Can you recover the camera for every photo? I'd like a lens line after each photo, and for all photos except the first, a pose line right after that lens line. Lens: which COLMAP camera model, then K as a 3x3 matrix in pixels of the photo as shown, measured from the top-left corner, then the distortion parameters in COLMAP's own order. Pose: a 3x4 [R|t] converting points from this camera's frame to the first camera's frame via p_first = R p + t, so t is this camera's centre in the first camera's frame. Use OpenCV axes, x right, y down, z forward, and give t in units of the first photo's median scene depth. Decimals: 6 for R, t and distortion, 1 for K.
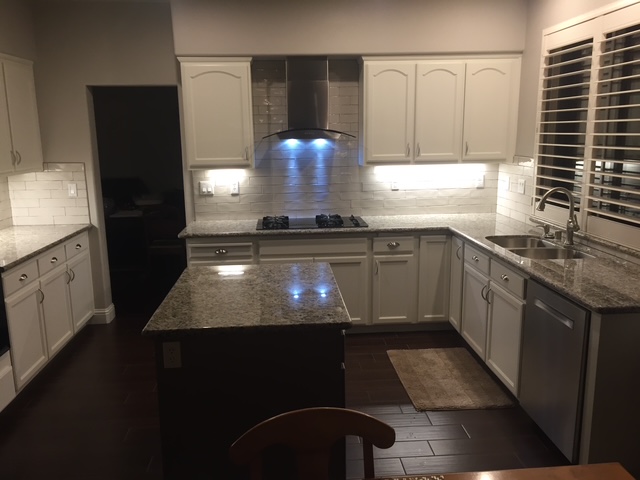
lens RADIAL K [[543.9, 0, 322.5], [0, 543.9, 241.5], [0, 0, 1]] dist [0.066251, -0.083977]
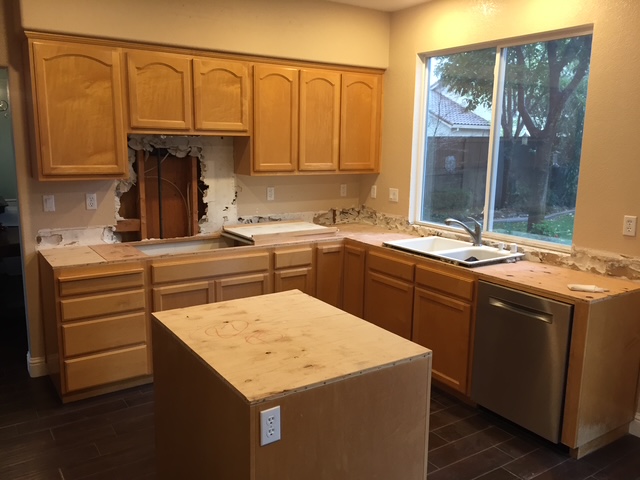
lens RADIAL K [[543.9, 0, 322.5], [0, 543.9, 241.5], [0, 0, 1]] dist [0.066251, -0.083977]
pose [[0.870525, -0.058337, 0.488655, -0.282917], [0.064993, 0.997880, 0.003346, -0.023218], [-0.487814, 0.028846, 0.872471, 0.144031]]
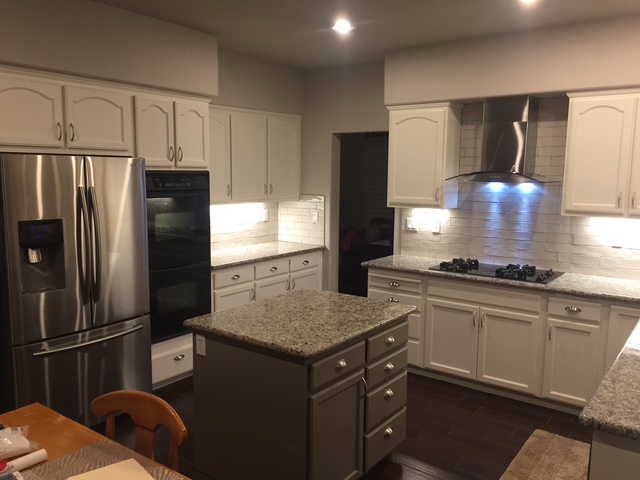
lens RADIAL K [[543.9, 0, 322.5], [0, 543.9, 241.5], [0, 0, 1]] dist [0.066251, -0.083977]
pose [[0.758419, 0.108051, -0.642748, 0.365567], [-0.149934, 0.988638, -0.010719, -0.030283], [0.634287, 0.104499, 0.766003, 0.087031]]
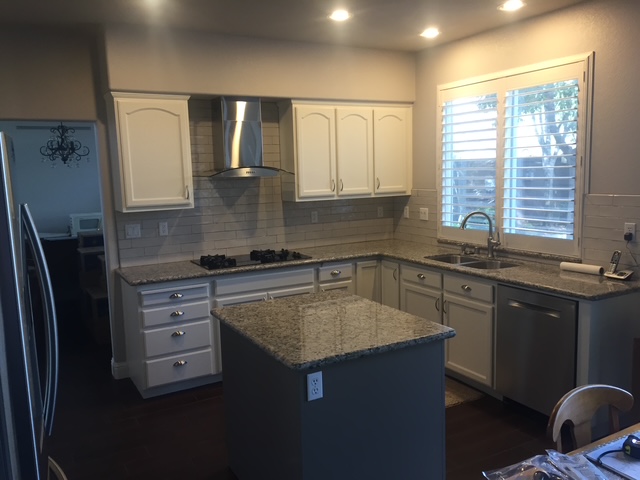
lens RADIAL K [[543.9, 0, 322.5], [0, 543.9, 241.5], [0, 0, 1]] dist [0.066251, -0.083977]
pose [[0.907547, -0.064211, 0.415013, -0.328187], [0.094465, 0.994129, -0.052764, -0.001139], [-0.409188, 0.087090, 0.908284, 0.029943]]
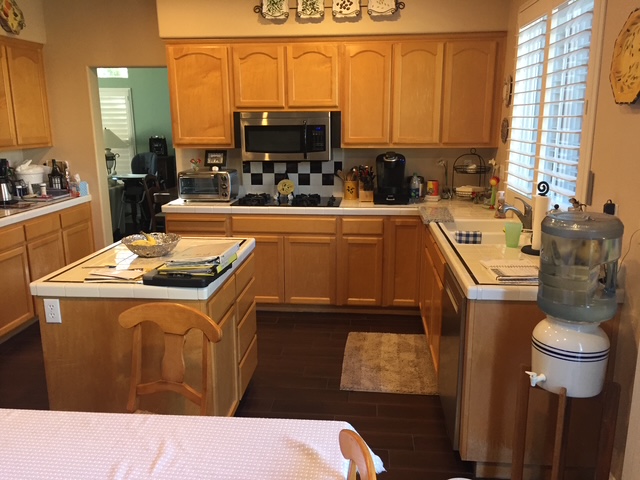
lens RADIAL K [[543.9, 0, 322.5], [0, 543.9, 241.5], [0, 0, 1]] dist [0.066251, -0.083977]
pose [[0.986212, 0.048674, -0.158164, 0.213945], [-0.044347, 0.998542, 0.030776, 0.004877], [0.159431, -0.023337, 0.986933, -0.000834]]
